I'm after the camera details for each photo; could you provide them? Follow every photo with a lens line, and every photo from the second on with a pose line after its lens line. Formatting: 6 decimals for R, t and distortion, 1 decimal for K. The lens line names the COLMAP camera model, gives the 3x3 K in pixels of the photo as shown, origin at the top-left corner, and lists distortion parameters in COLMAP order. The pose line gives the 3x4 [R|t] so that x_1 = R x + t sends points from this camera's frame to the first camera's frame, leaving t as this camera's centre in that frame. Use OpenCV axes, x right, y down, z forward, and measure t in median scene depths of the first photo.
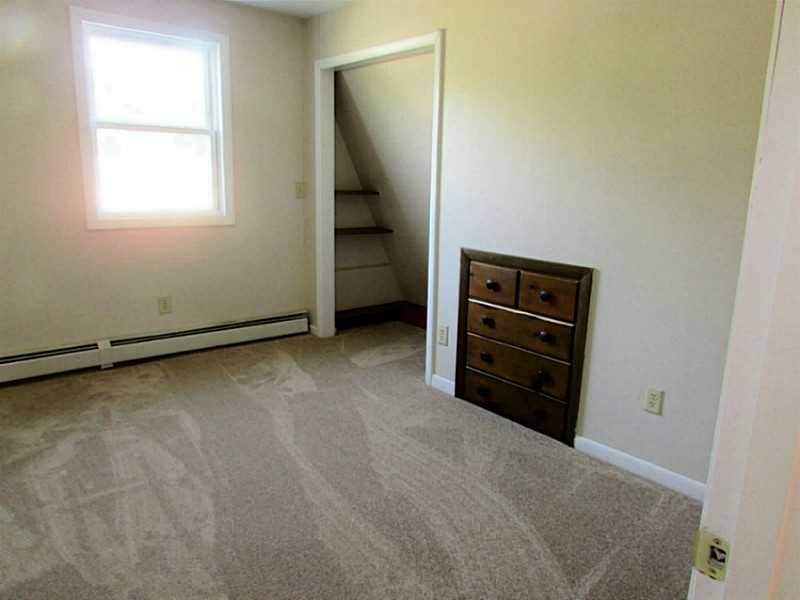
lens RADIAL K [[591.7, 0, 399.4], [0, 591.7, 297.8], [0, 0, 1]] dist [-0.010618, 0.000861]
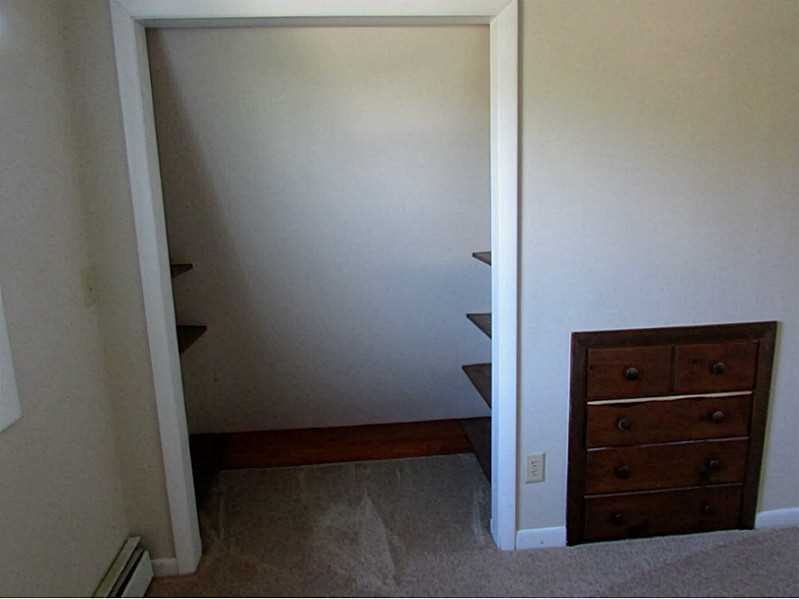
lens RADIAL K [[590.9, 0, 399.3], [0, 590.9, 304.1], [0, 0, 1]] dist [-0.010618, 0.000861]
pose [[0.558397, -0.201695, 0.804681, -0.563508], [0.215510, 0.971960, 0.094074, -0.233734], [-0.801092, 0.120886, 0.586206, 0.804427]]
